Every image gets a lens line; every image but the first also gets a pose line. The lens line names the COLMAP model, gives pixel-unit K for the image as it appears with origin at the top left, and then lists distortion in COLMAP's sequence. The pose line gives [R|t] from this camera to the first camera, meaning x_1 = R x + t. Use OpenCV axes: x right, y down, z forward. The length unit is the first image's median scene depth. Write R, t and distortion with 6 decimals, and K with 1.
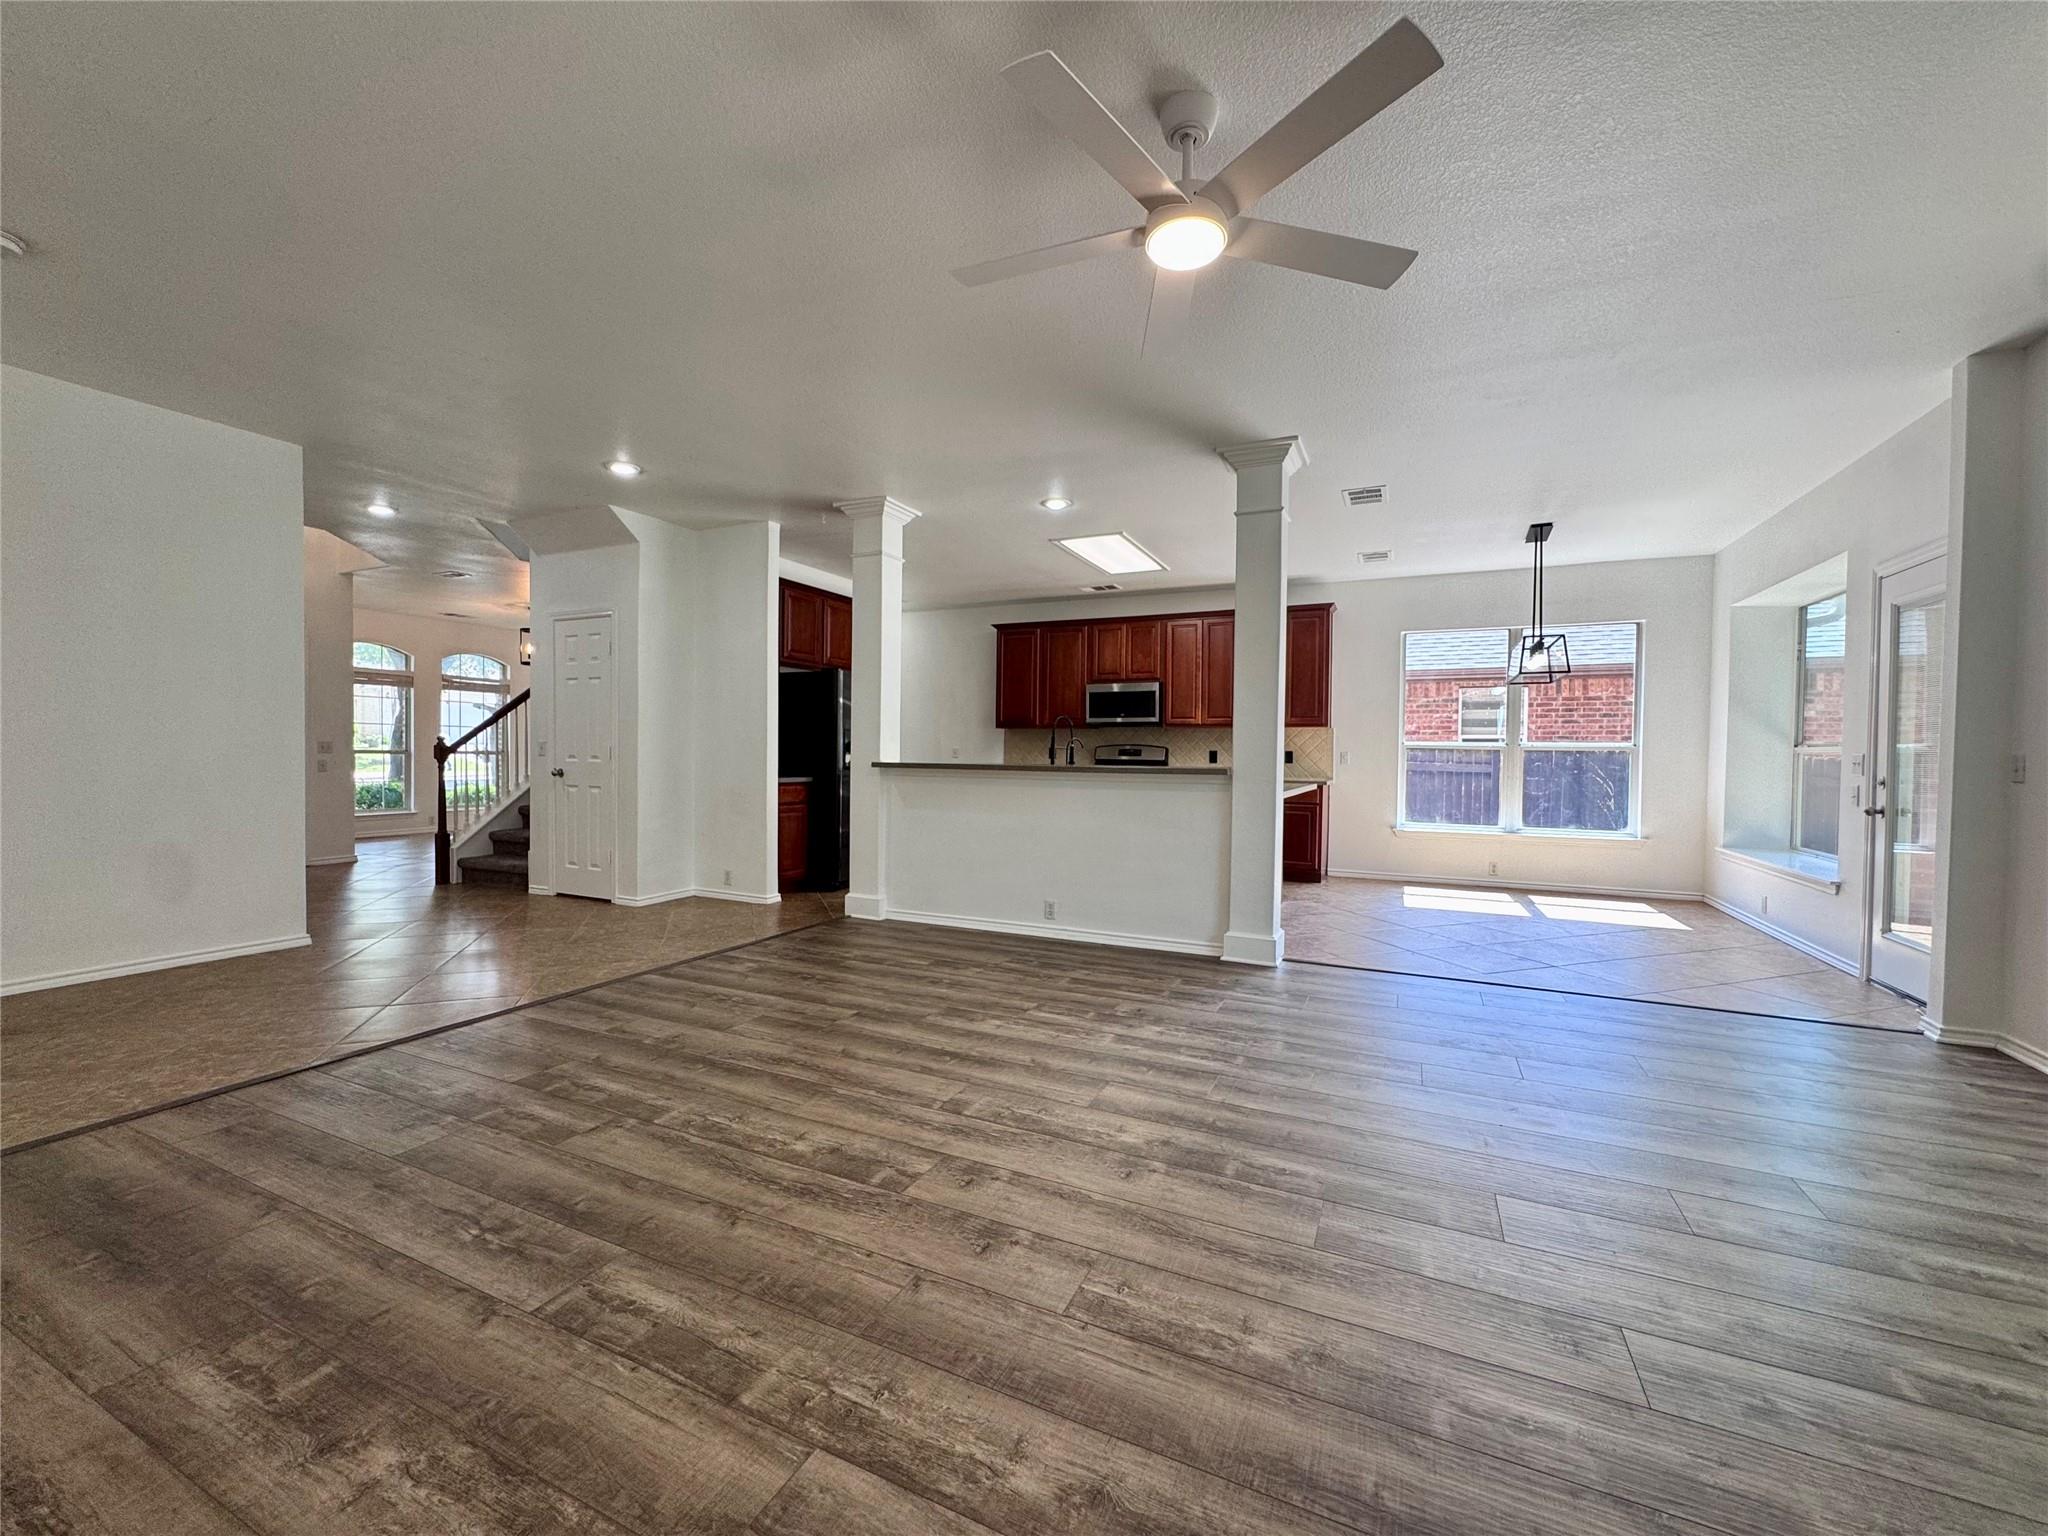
lens RADIAL K [[823.8, 0, 1027.2], [0, 823.8, 768.3], [0, 0, 1]] dist [-0.003807, 0.000546]
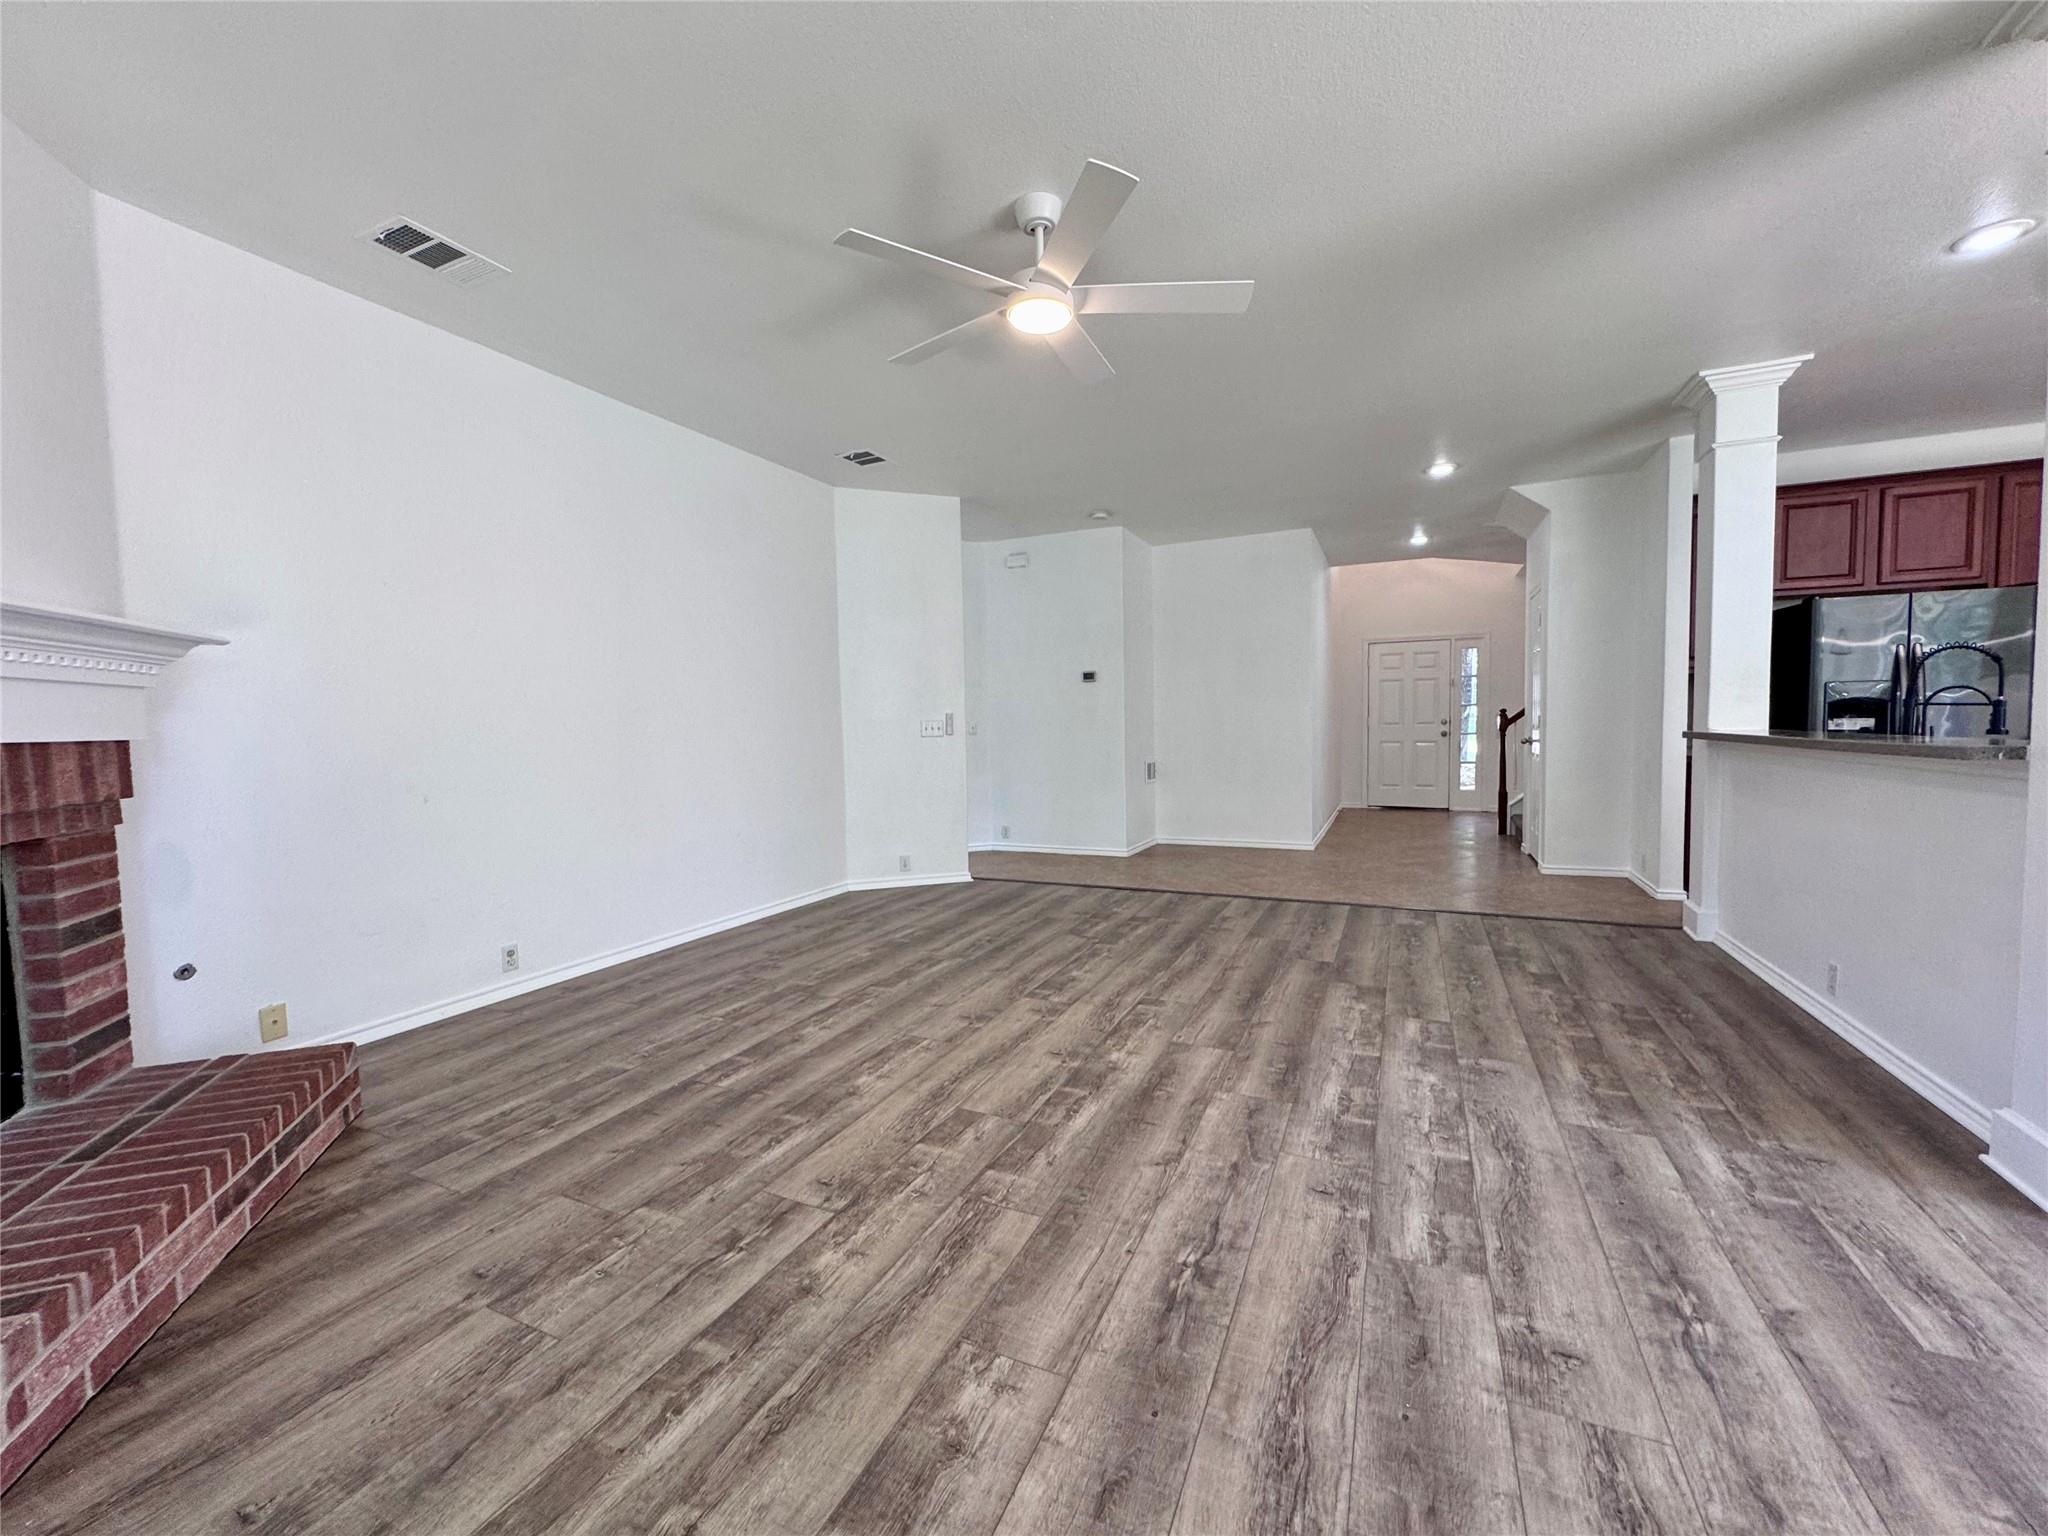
lens RADIAL K [[823.8, 0, 1027.2], [0, 823.8, 768.3], [0, 0, 1]] dist [-0.003807, 0.000546]
pose [[0.004035, 0.043756, -0.999034, 0.828872], [0.001320, 0.999041, 0.043762, -0.010343], [0.999991, -0.001495, 0.003974, 0.556624]]
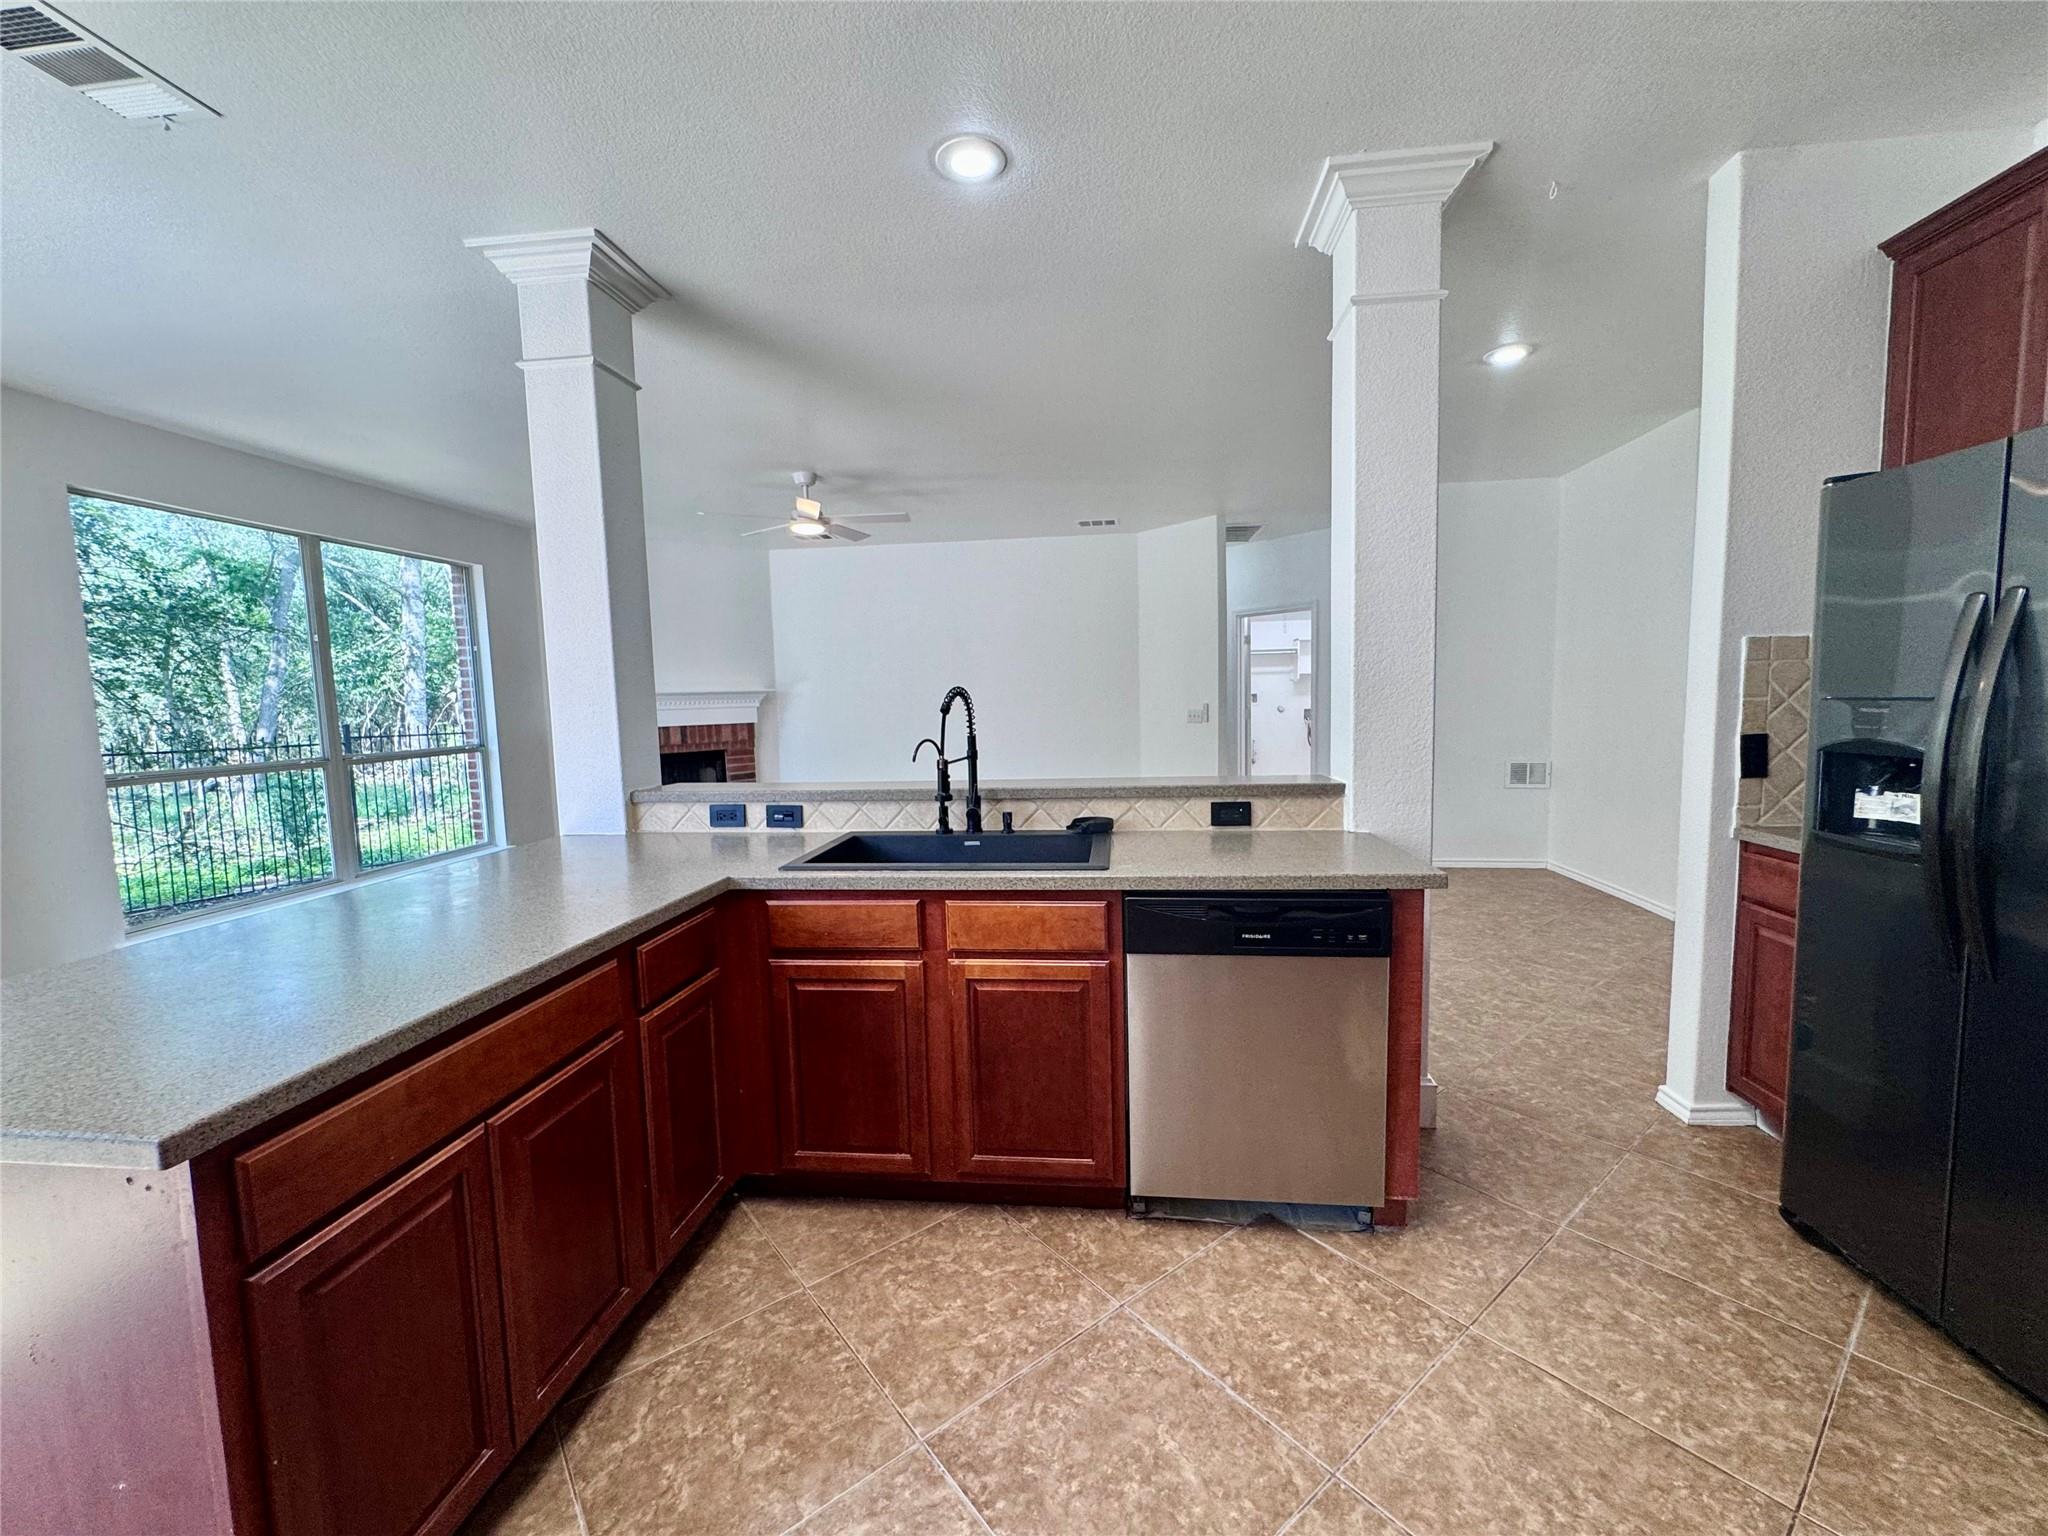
lens RADIAL K [[823.8, 0, 1027.2], [0, 823.8, 768.3], [0, 0, 1]] dist [-0.003807, 0.000546]
pose [[-0.950747, 0.039032, -0.307499, 0.213495], [0.007985, 0.994795, 0.101583, -0.094608], [0.309864, 0.094125, -0.946110, 2.065625]]
